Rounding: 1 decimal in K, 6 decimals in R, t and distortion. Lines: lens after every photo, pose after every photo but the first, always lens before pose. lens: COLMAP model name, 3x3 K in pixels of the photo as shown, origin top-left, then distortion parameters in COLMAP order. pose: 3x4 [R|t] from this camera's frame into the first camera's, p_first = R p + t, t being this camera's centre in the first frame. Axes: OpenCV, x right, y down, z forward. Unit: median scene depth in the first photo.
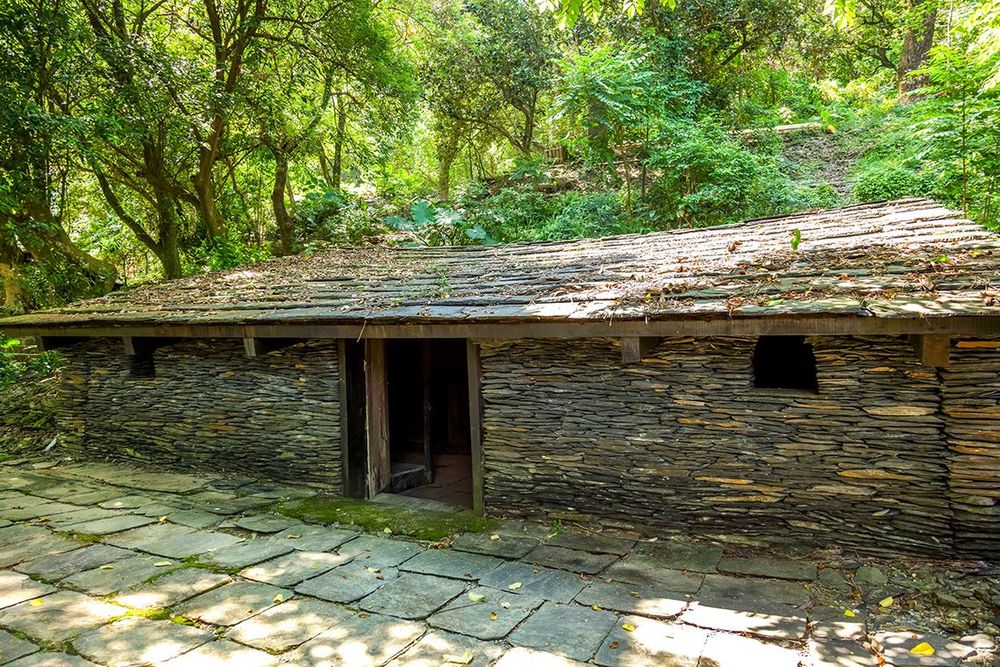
lens RADIAL K [[650.7, 0, 500.0], [0, 650.7, 333.5], [0, 0, 1]] dist [0.006822, -0.001107]
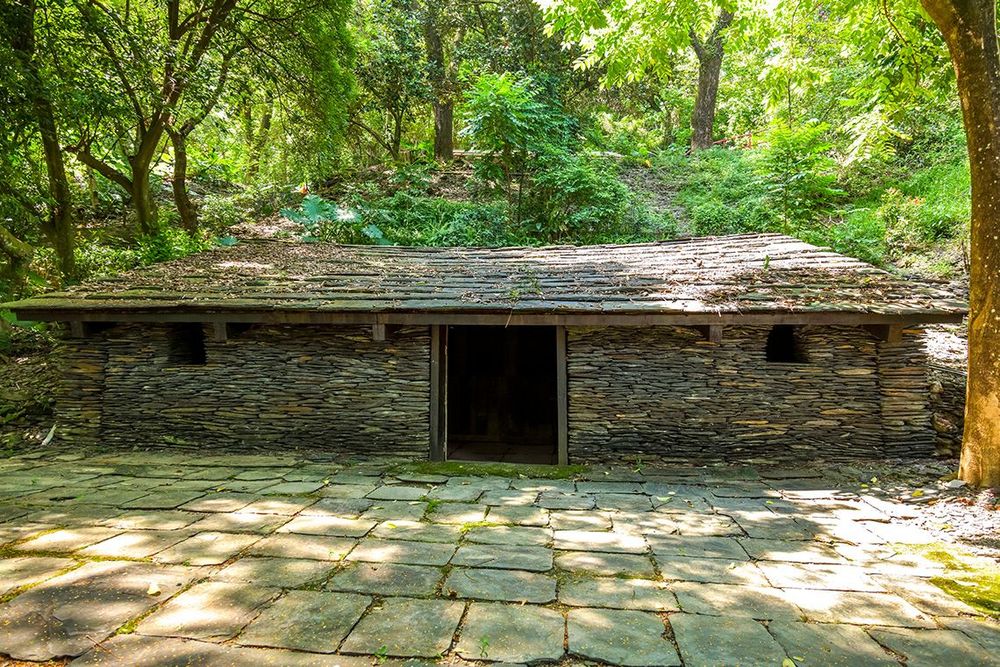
lens RADIAL K [[665.3, 0, 500.0], [0, 665.3, 333.5], [0, 0, 1]] dist [0.002692, 0.000875]
pose [[0.932637, 0.008118, 0.360724, -0.633038], [-0.007631, 0.999967, -0.002774, 0.025638], [-0.360734, -0.000166, 0.932669, -0.182636]]
